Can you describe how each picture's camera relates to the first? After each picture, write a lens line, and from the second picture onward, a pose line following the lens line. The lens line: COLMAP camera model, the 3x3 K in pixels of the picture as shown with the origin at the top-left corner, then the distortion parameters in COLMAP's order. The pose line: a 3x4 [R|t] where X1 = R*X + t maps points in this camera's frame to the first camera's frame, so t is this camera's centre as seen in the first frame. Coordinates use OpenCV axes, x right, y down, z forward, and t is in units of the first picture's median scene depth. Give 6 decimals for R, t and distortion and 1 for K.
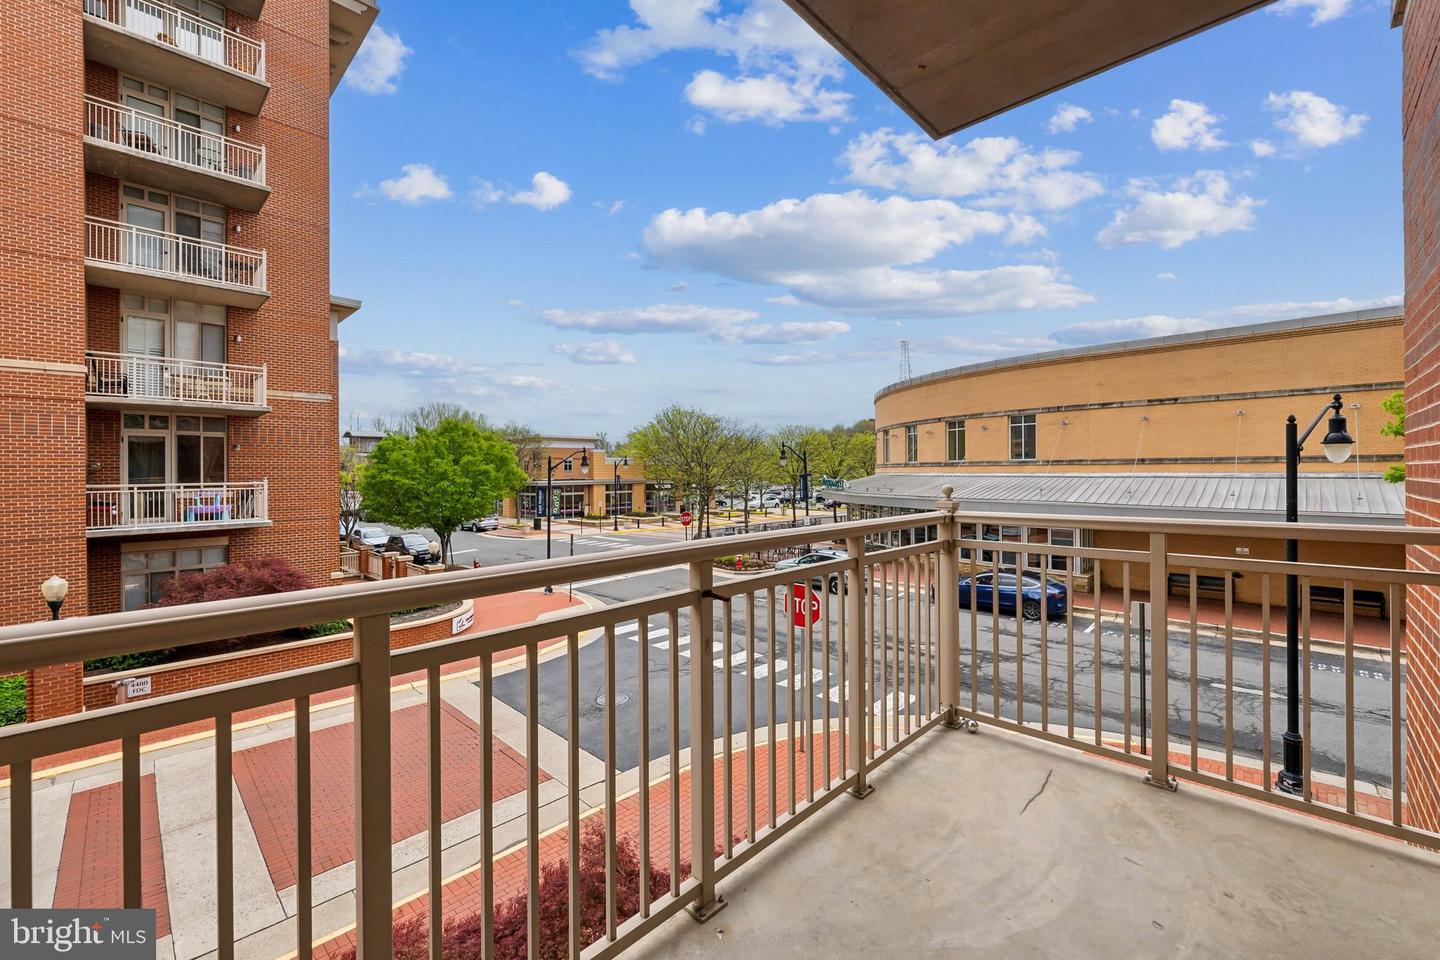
lens RADIAL K [[584.7, 0, 720.5], [0, 584.7, 469.1], [0, 0, 1]] dist [0.000173, 0.000033]
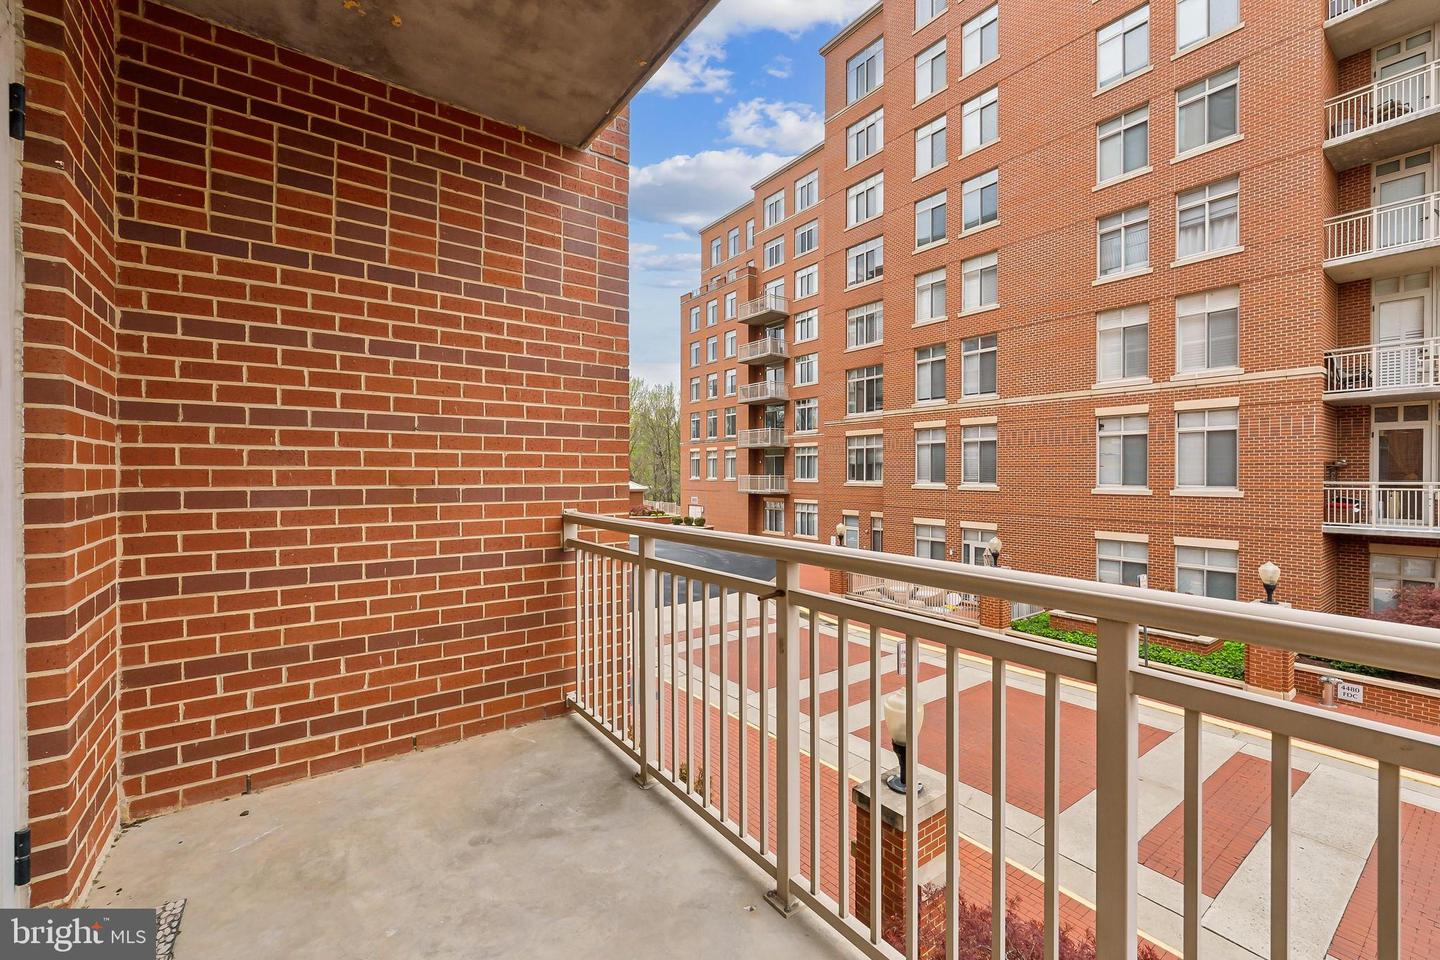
lens RADIAL K [[588.9, 0, 716.6], [0, 588.9, 474.1], [0, 0, 1]] dist [-0.002209, -0.000182]
pose [[-0.173545, 0.011770, -0.984756, 0.113961], [0.004327, 0.999928, 0.011189, -0.001879], [0.984816, -0.002319, -0.173583, 0.116655]]
